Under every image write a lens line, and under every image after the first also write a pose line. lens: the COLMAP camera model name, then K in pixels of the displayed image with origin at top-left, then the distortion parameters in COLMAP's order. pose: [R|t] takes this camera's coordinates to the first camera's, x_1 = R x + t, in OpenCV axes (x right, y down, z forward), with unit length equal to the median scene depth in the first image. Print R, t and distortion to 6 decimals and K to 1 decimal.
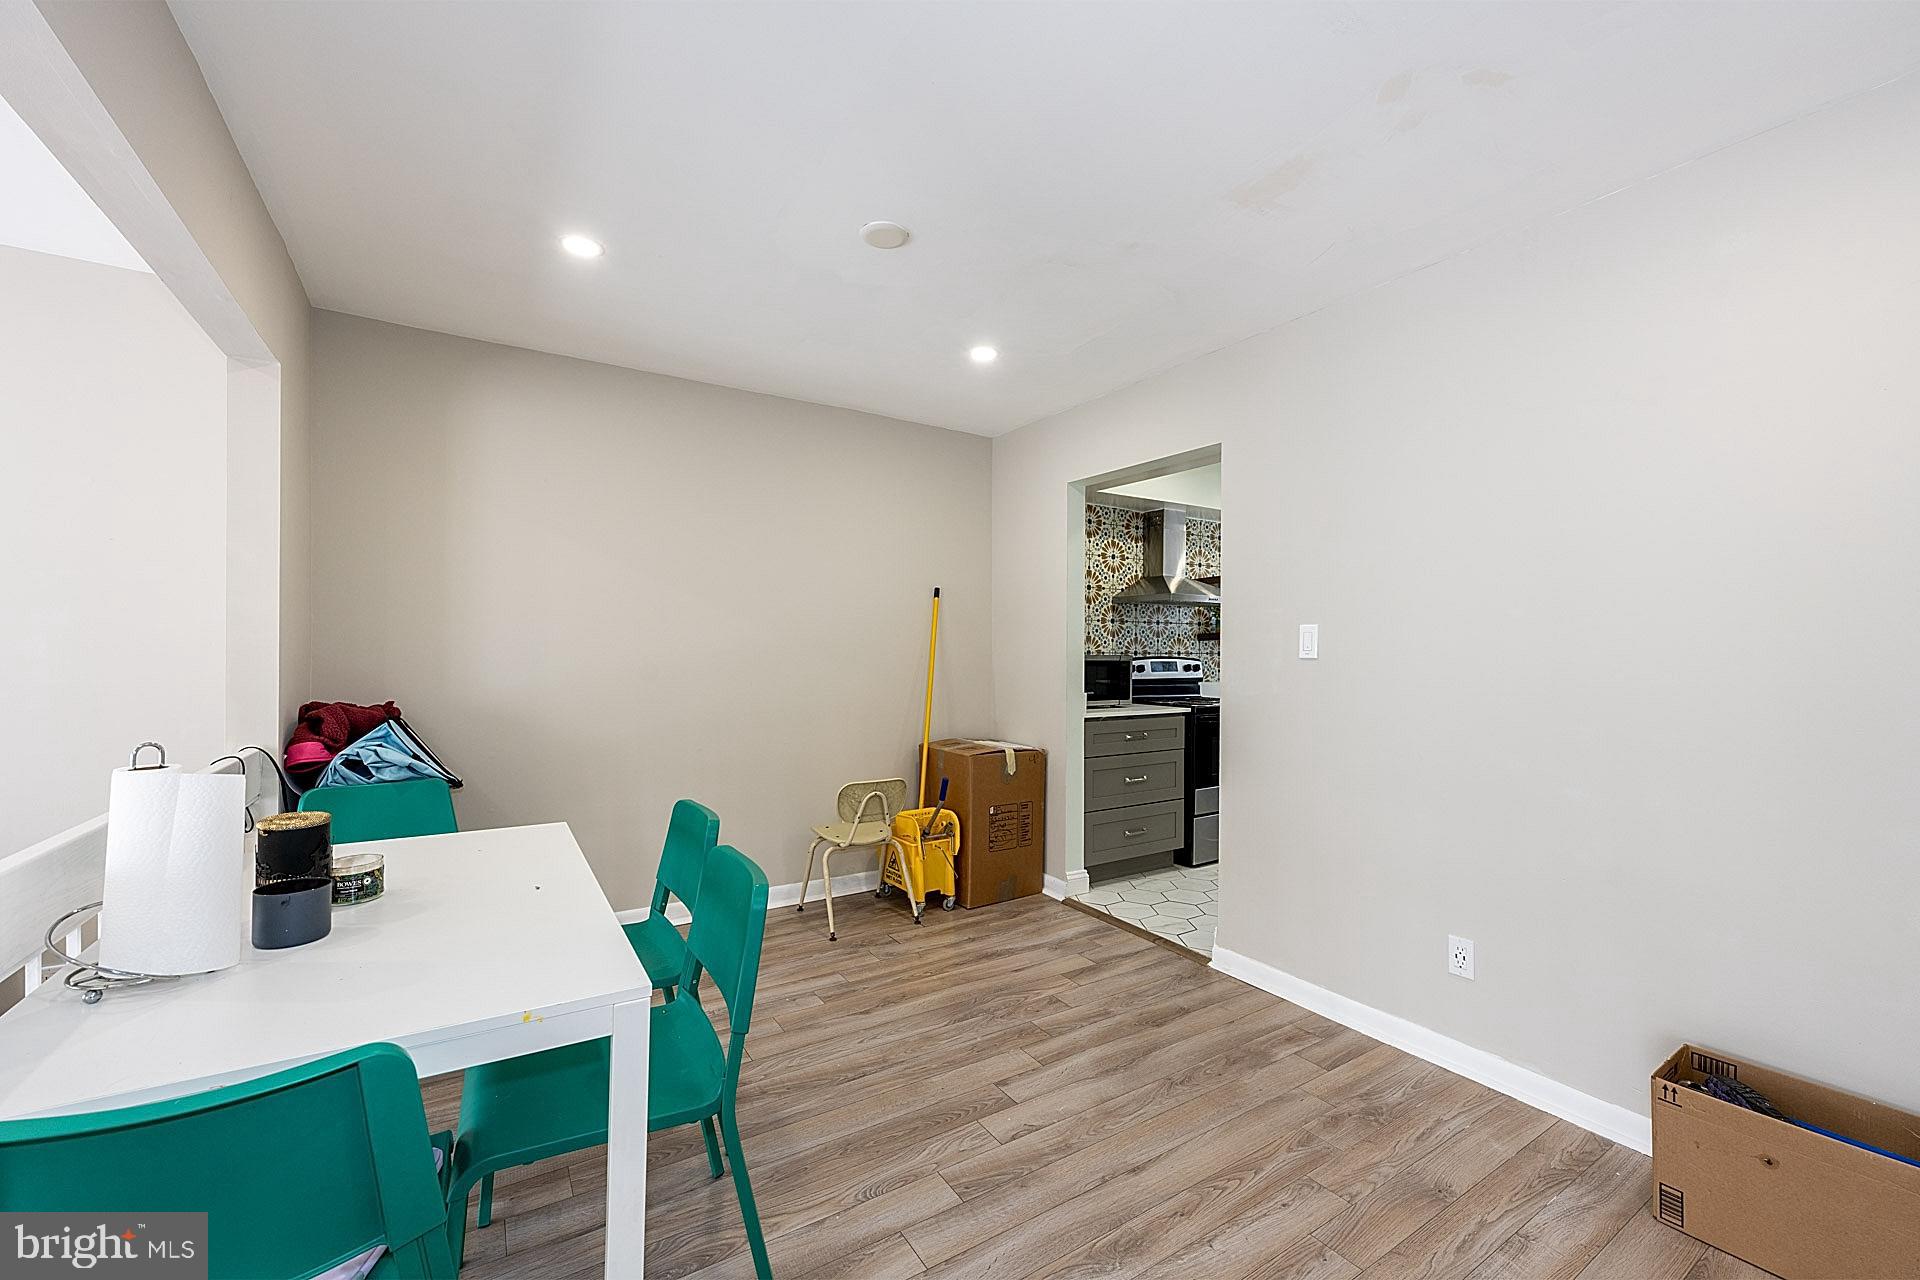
lens RADIAL K [[762.1, 0, 952.1], [0, 762.1, 647.3], [0, 0, 1]] dist [-0.001584, 0.000151]
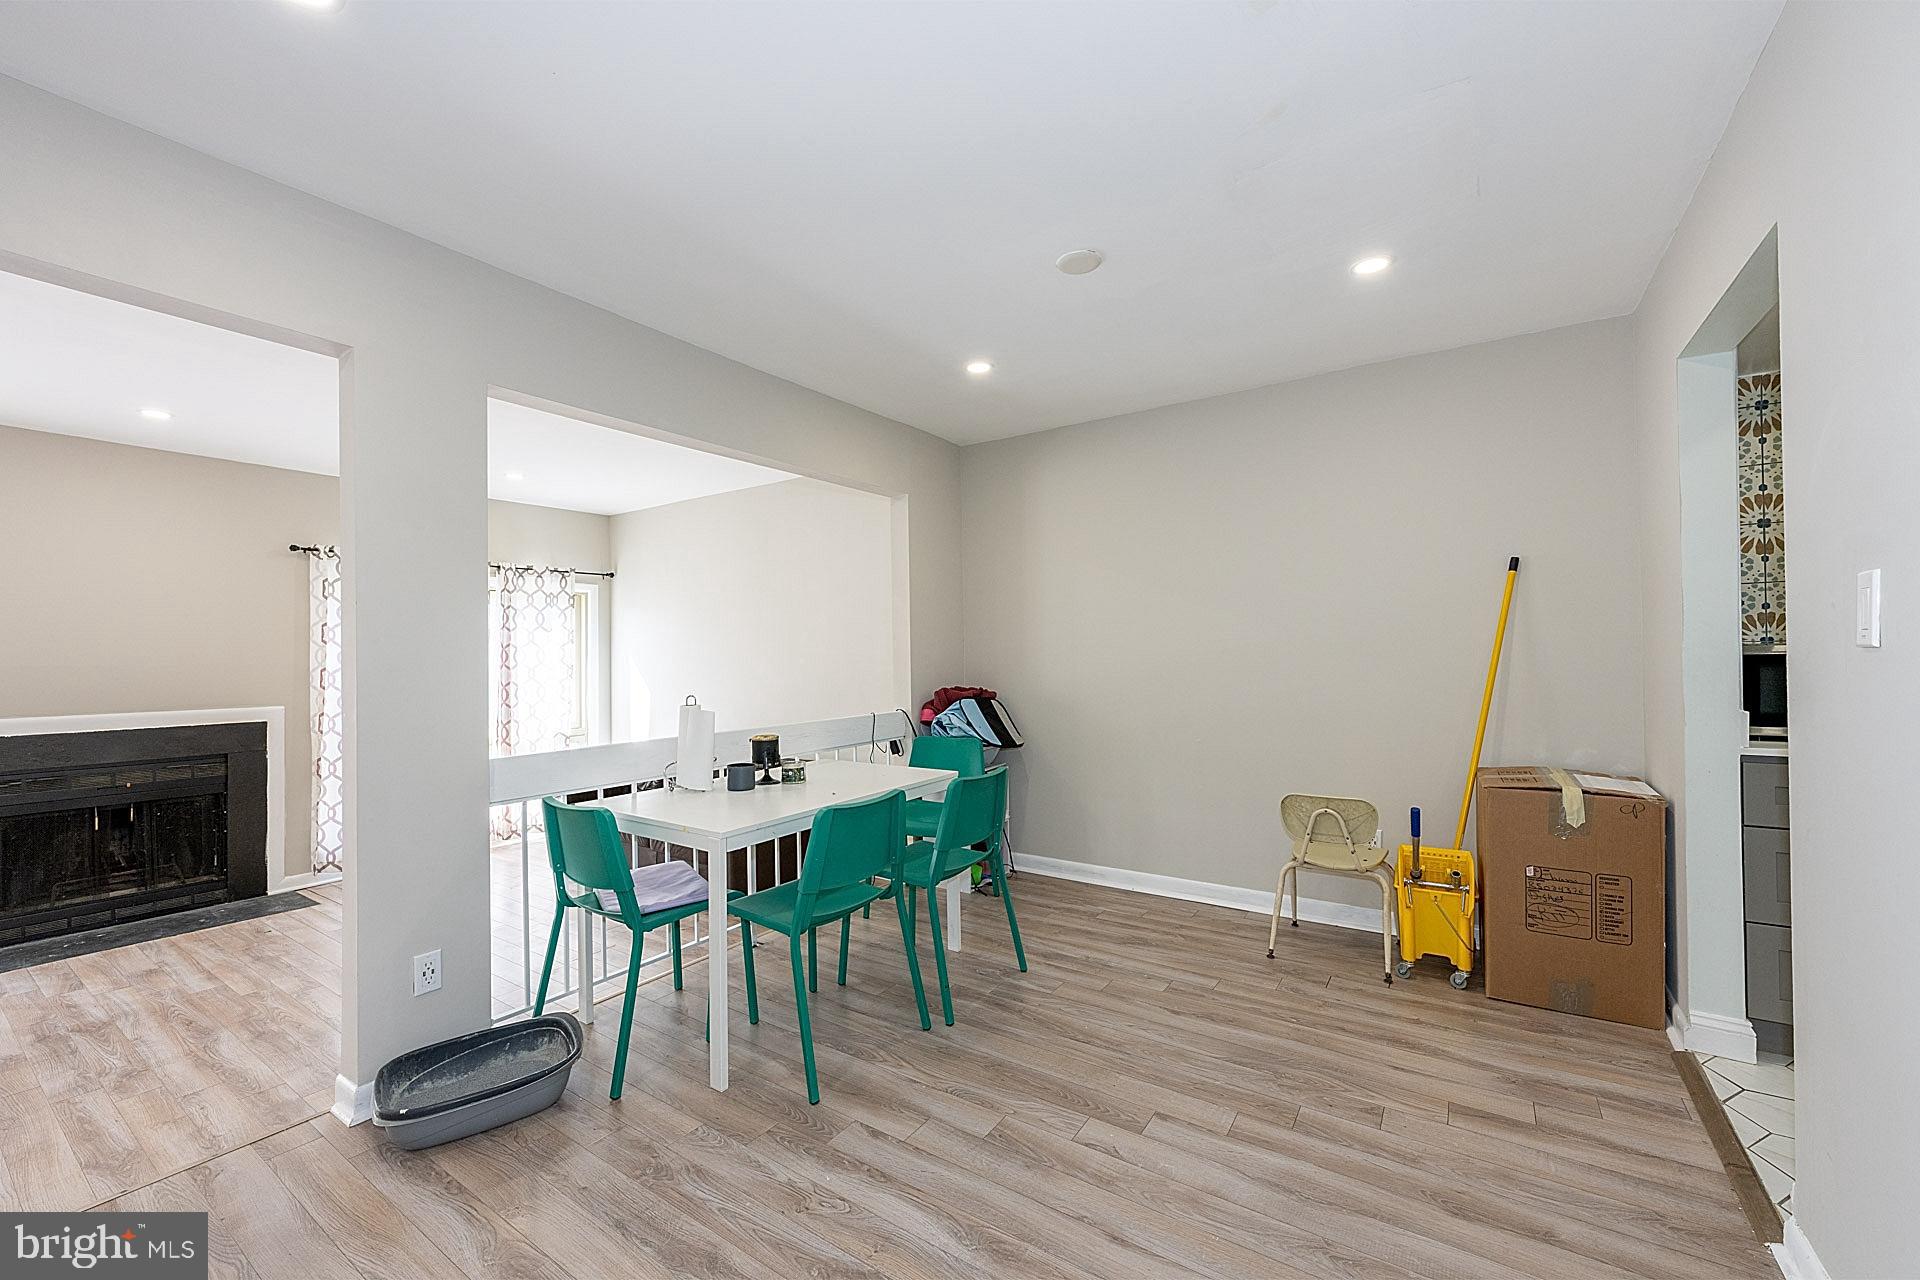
lens RADIAL K [[762.1, 0, 954.6], [0, 762.1, 648.4], [0, 0, 1]] dist [-0.001584, 0.000151]
pose [[0.397090, -0.019873, -0.917565, 0.621915], [0.022091, 0.999683, -0.012091, 0.008744], [0.917514, -0.015468, 0.397403, 0.311156]]
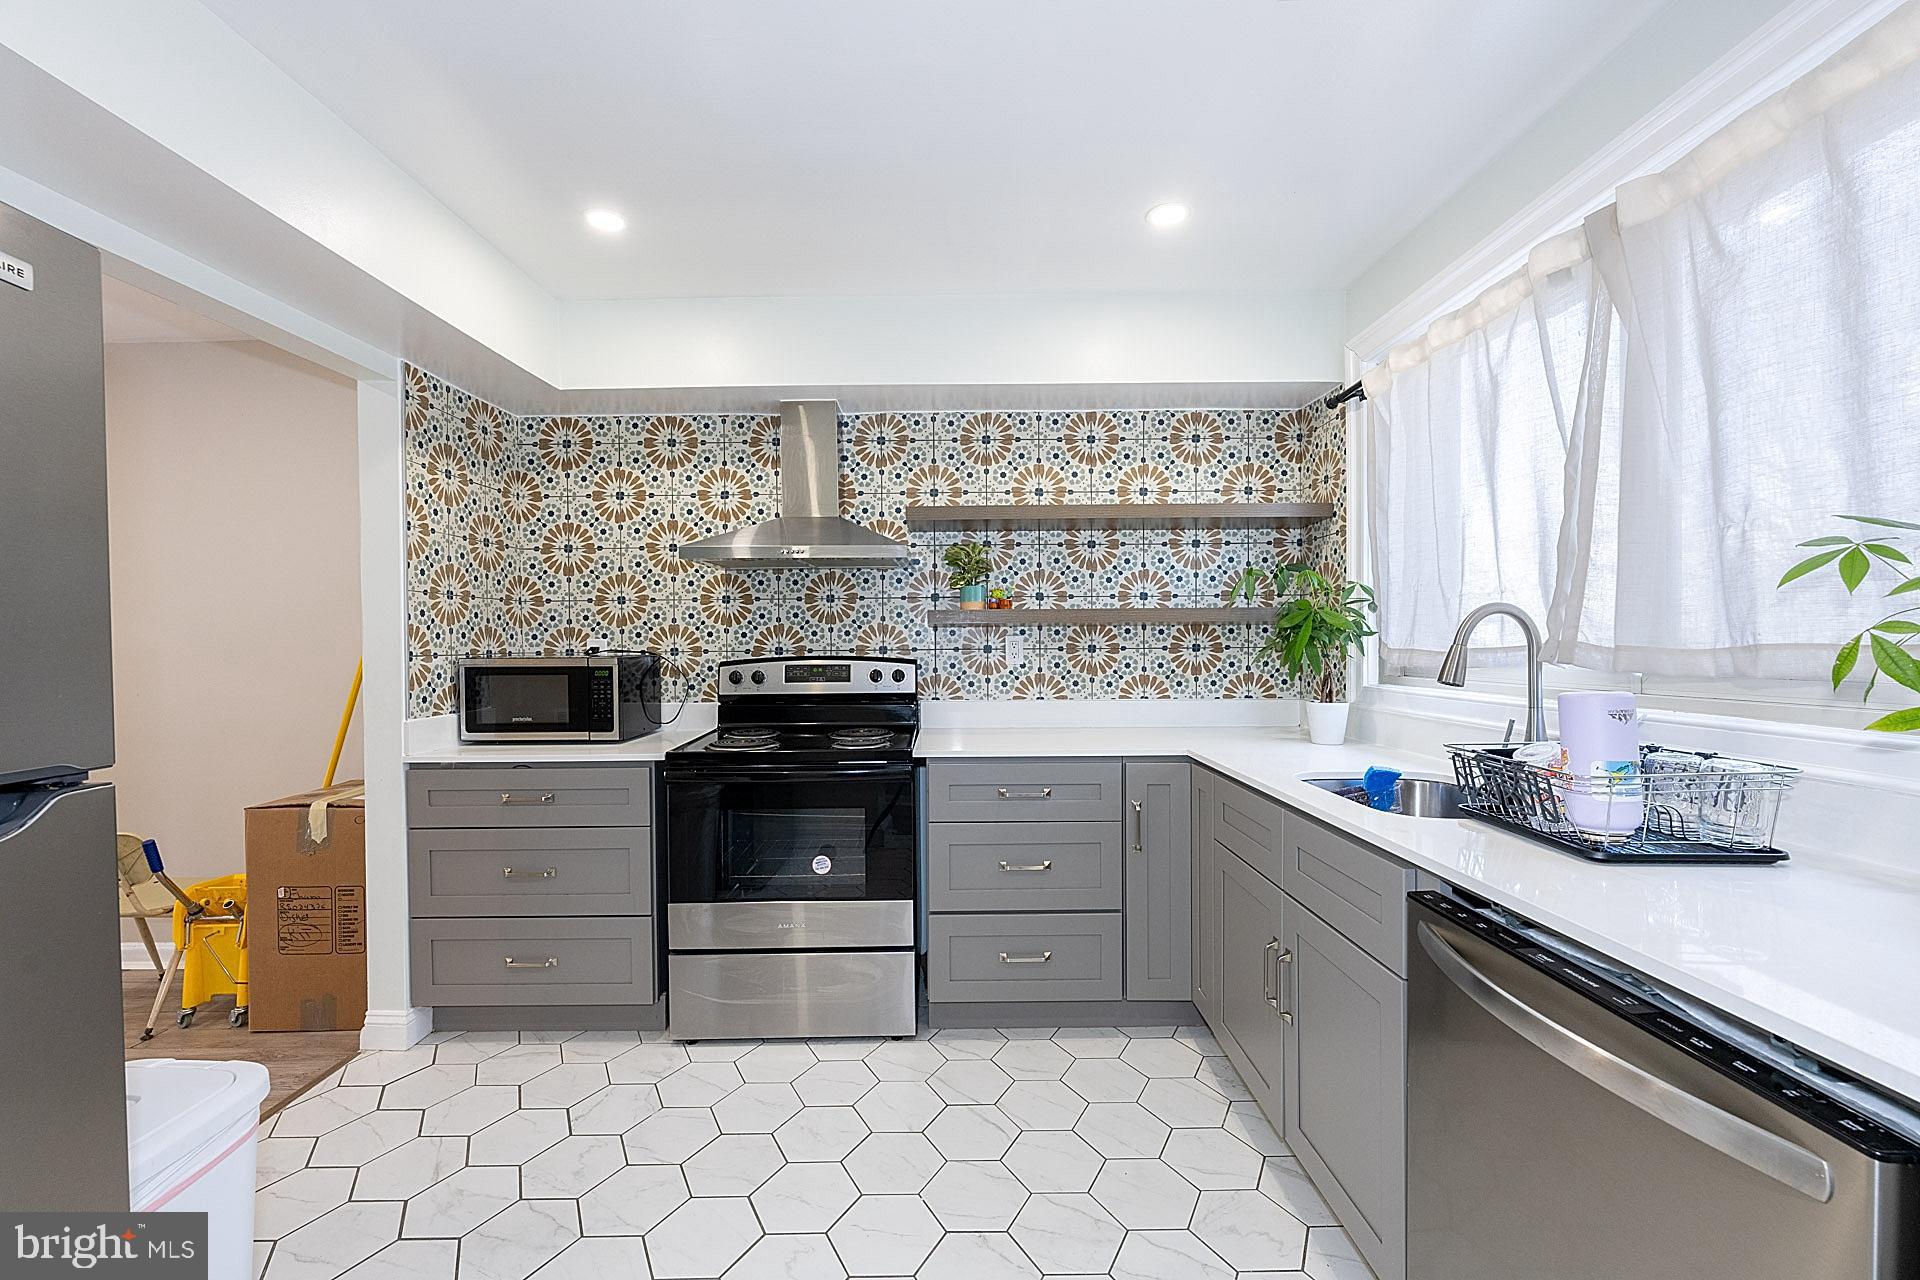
lens RADIAL K [[762.1, 0, 959.3], [0, 762.1, 649.1], [0, 0, 1]] dist [-0.001584, 0.000151]
pose [[0.845786, -0.008271, -0.533458, 1.168850], [0.016588, 0.999804, 0.010799, 0.003682], [0.533265, -0.017983, 0.845757, 0.967556]]
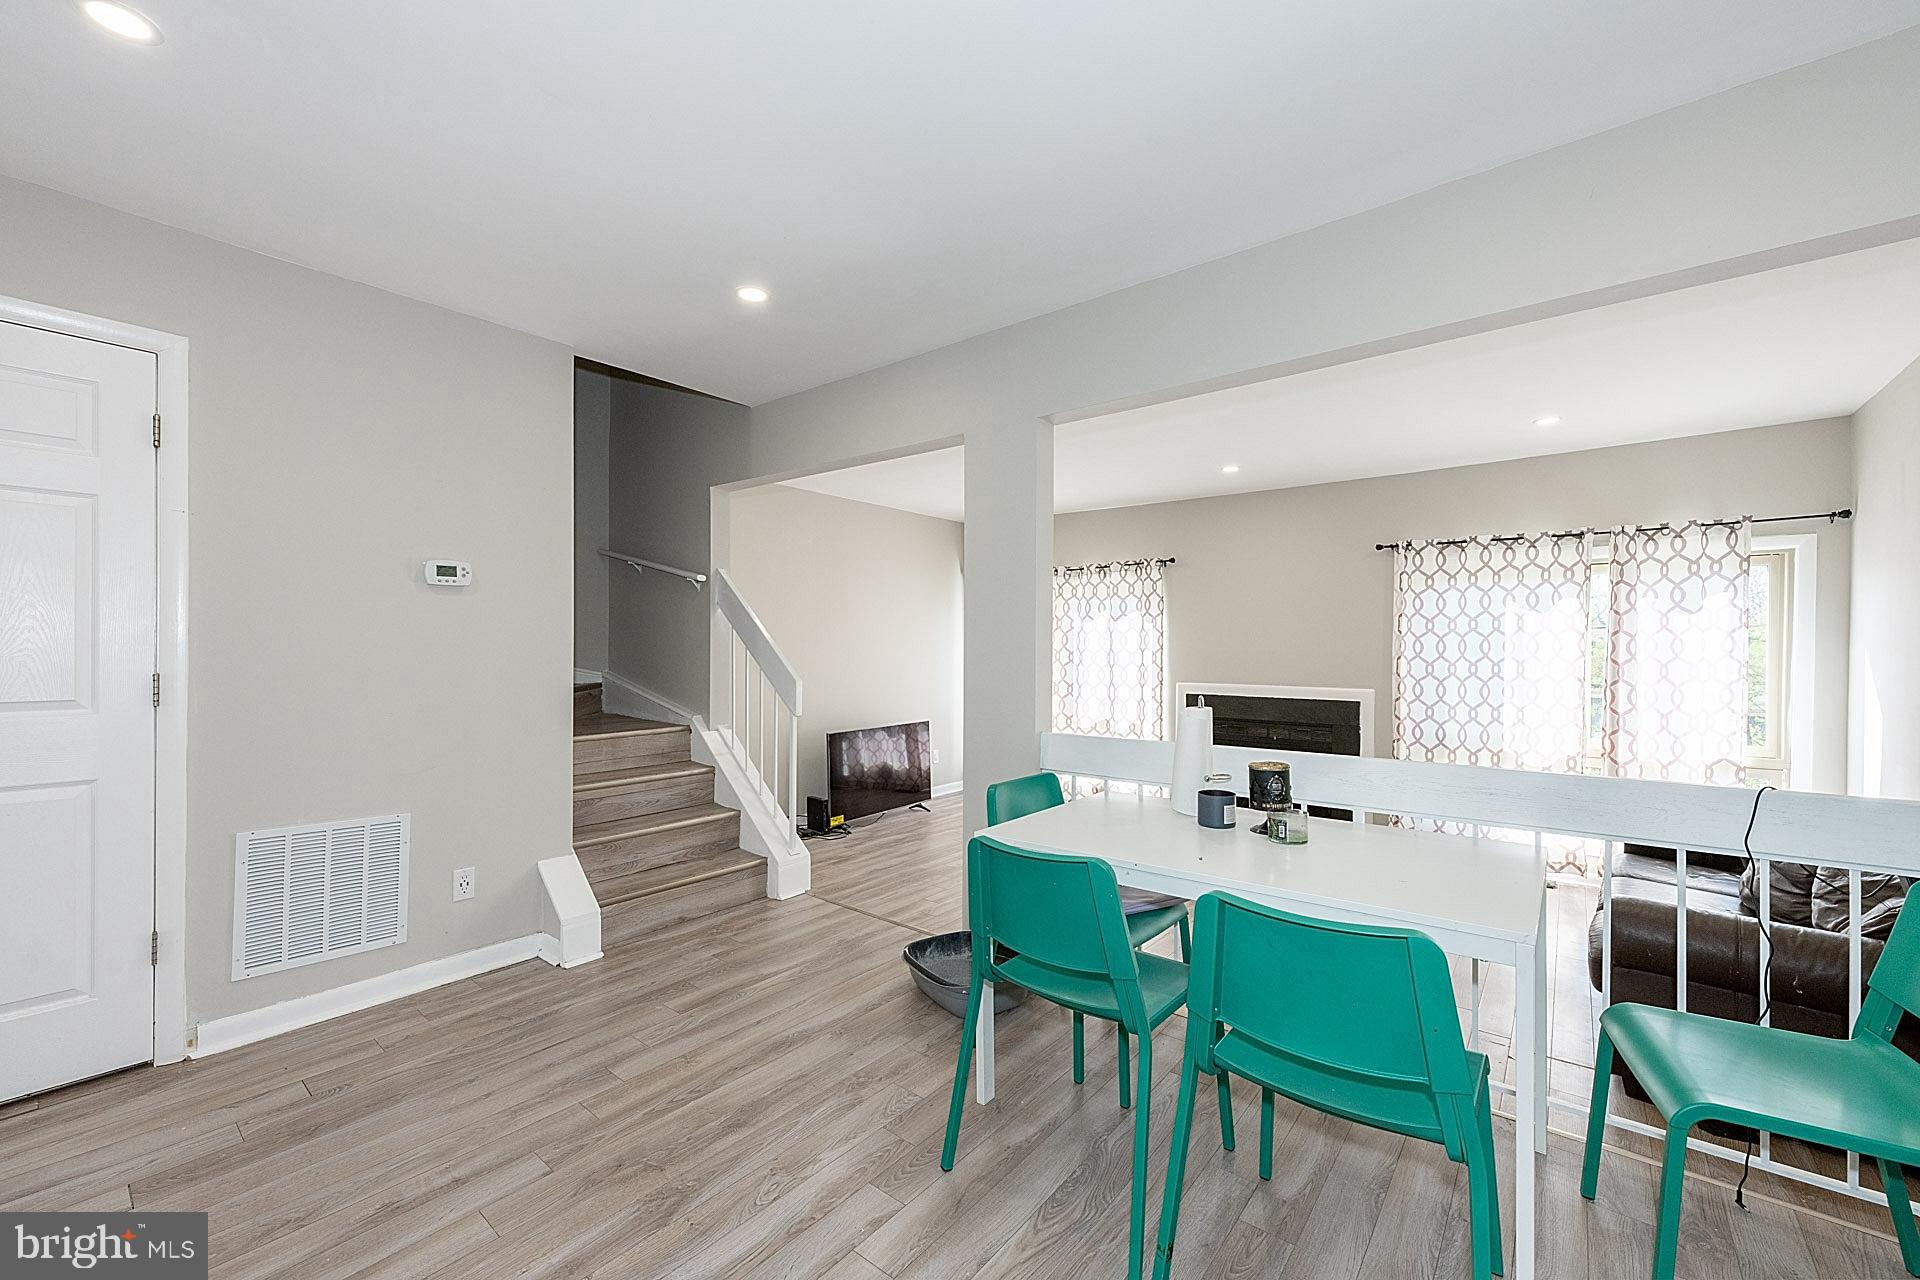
lens RADIAL K [[762.1, 0, 948.0], [0, 762.1, 649.0], [0, 0, 1]] dist [-0.001584, 0.000151]
pose [[-0.950388, -0.012409, -0.310818, 0.092282], [-0.010245, 0.999911, -0.008595, 0.009997], [0.310897, -0.004985, -0.950431, 1.064454]]
